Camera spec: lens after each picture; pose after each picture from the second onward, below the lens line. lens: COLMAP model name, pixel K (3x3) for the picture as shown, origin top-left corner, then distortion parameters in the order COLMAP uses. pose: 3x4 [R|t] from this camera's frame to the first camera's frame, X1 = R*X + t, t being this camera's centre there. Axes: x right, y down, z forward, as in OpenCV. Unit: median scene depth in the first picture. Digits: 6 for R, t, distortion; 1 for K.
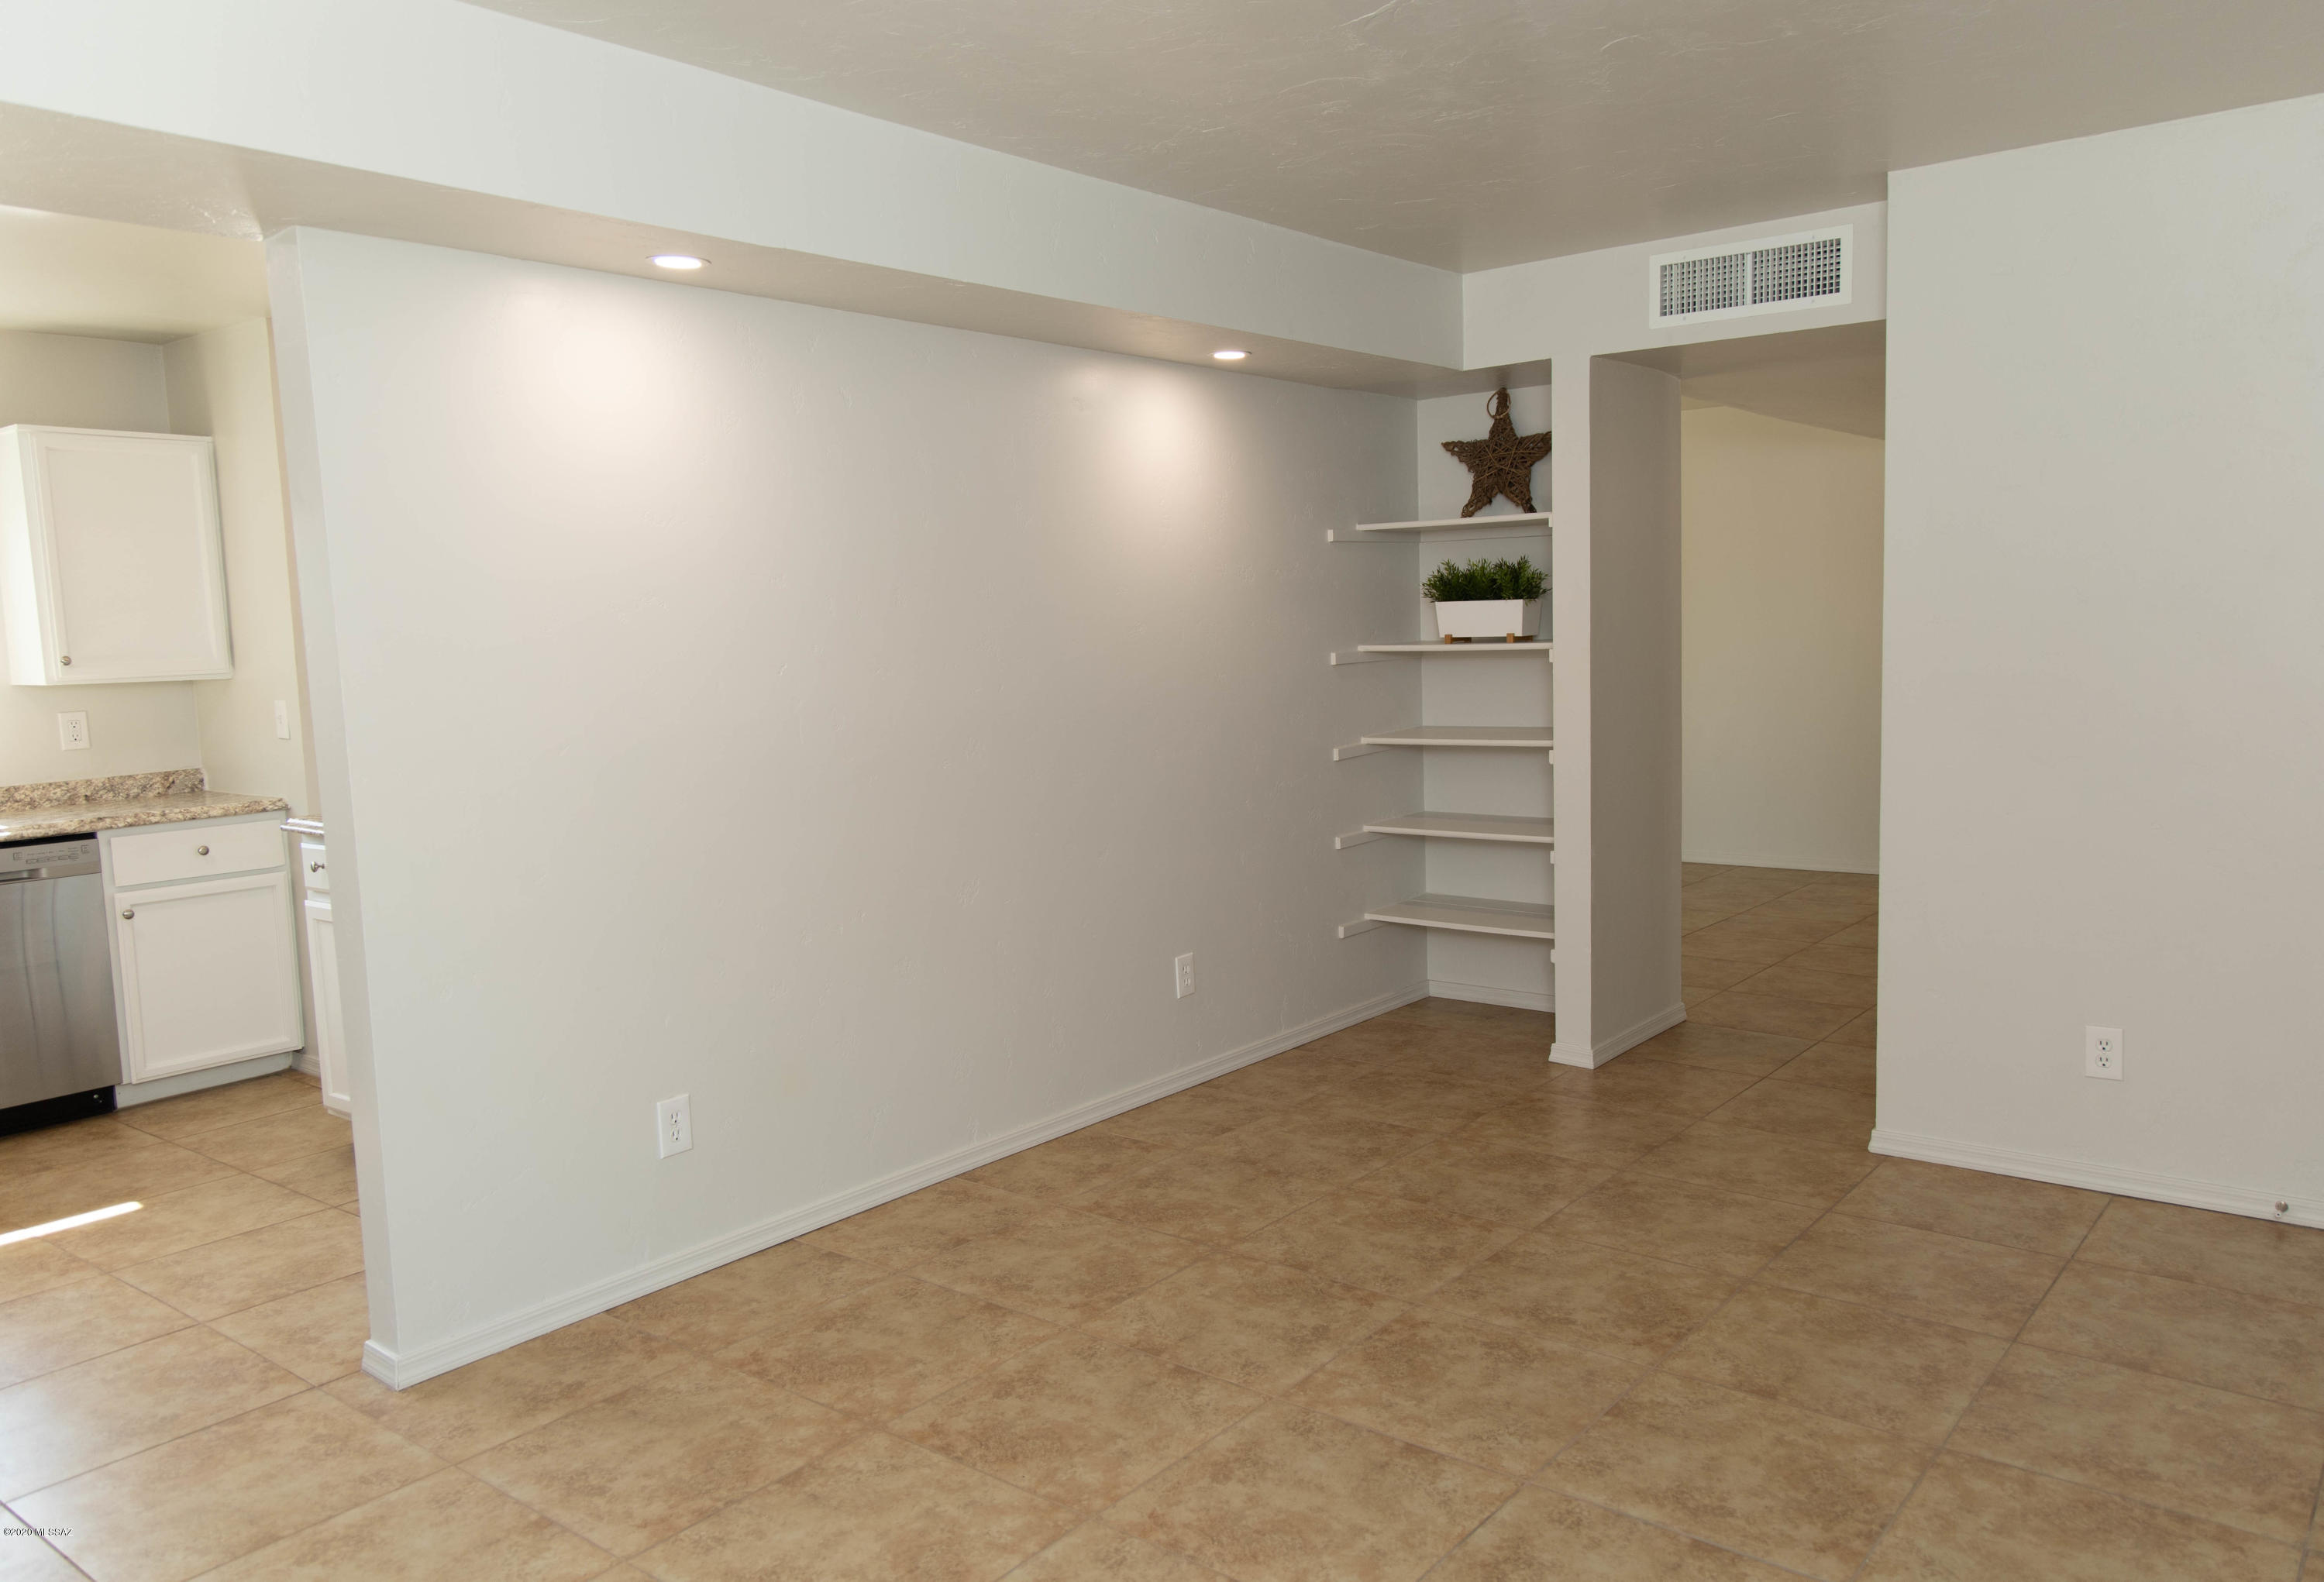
lens RADIAL K [[1631.2, 0, 1162.3], [0, 1631.2, 788.1], [0, 0, 1]] dist [0.005805, 0.002266]
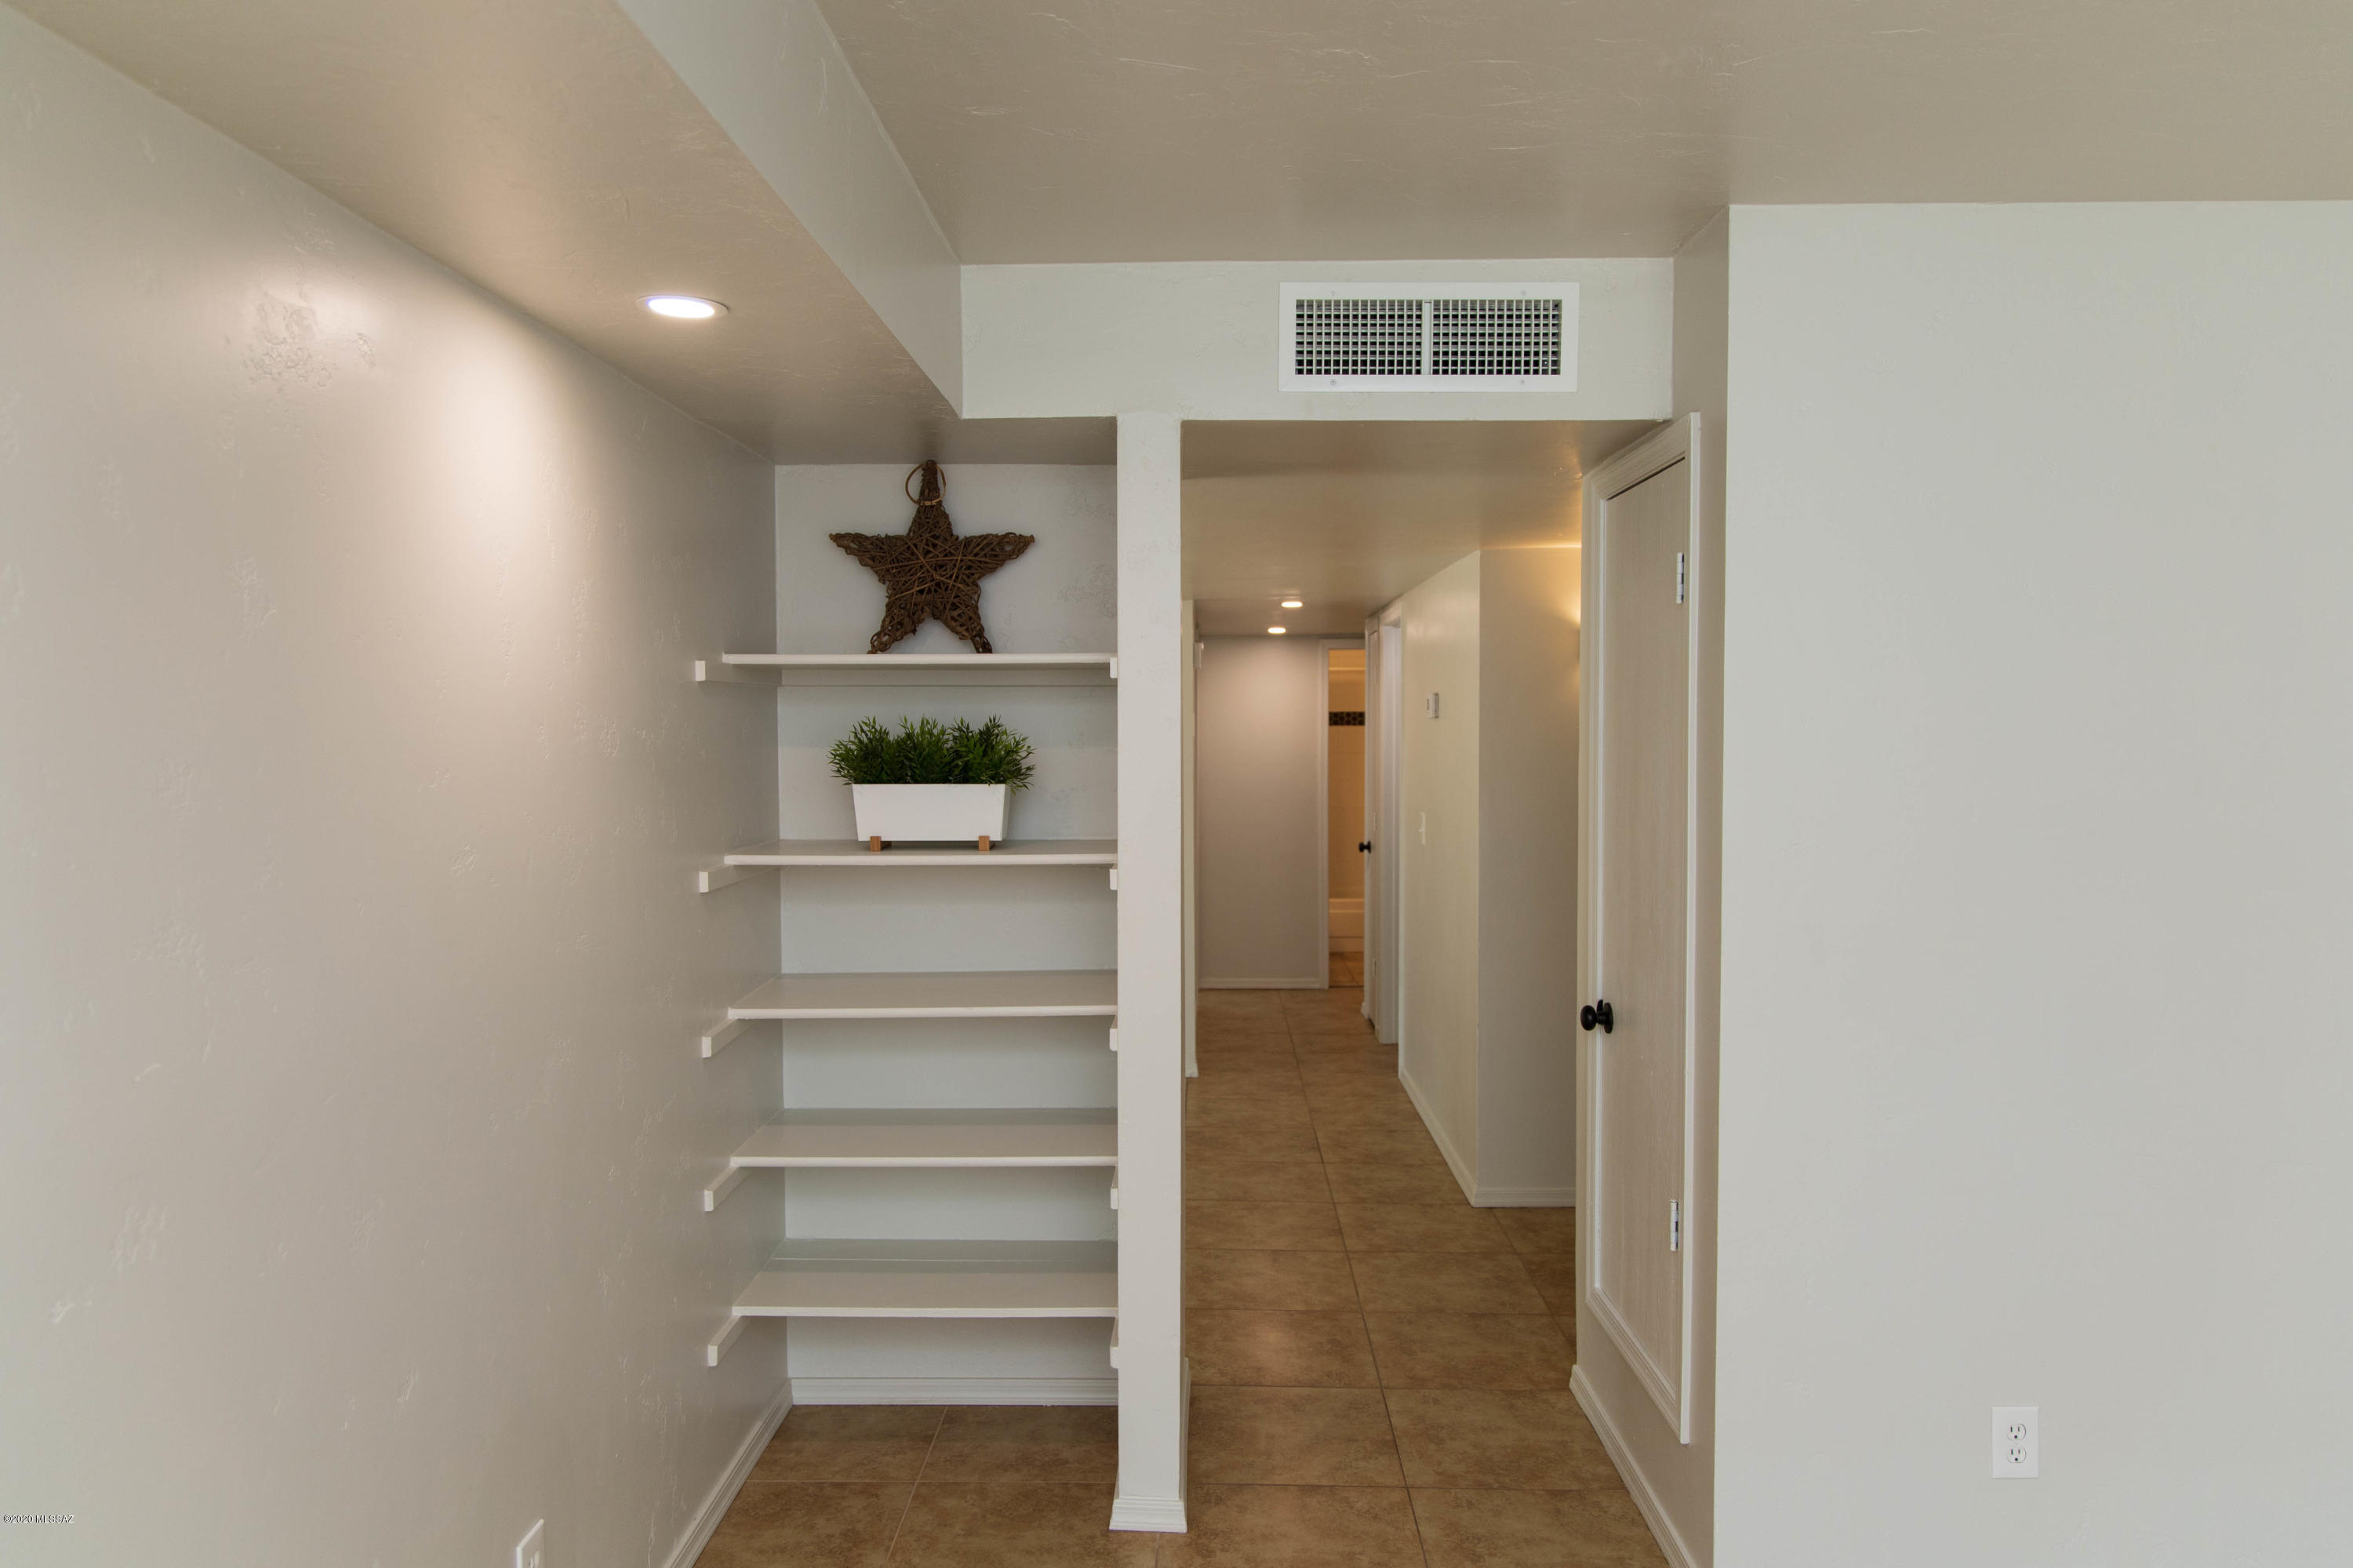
lens RADIAL K [[1749.9, 0, 1172.3], [0, 1749.9, 788.9], [0, 0, 1]] dist [0.014132, 0.003153]
pose [[0.802100, 0.010570, 0.597097, -0.134135], [0.040953, 0.996516, -0.072653, -0.059273], [-0.595784, 0.082728, 0.798872, 0.395811]]
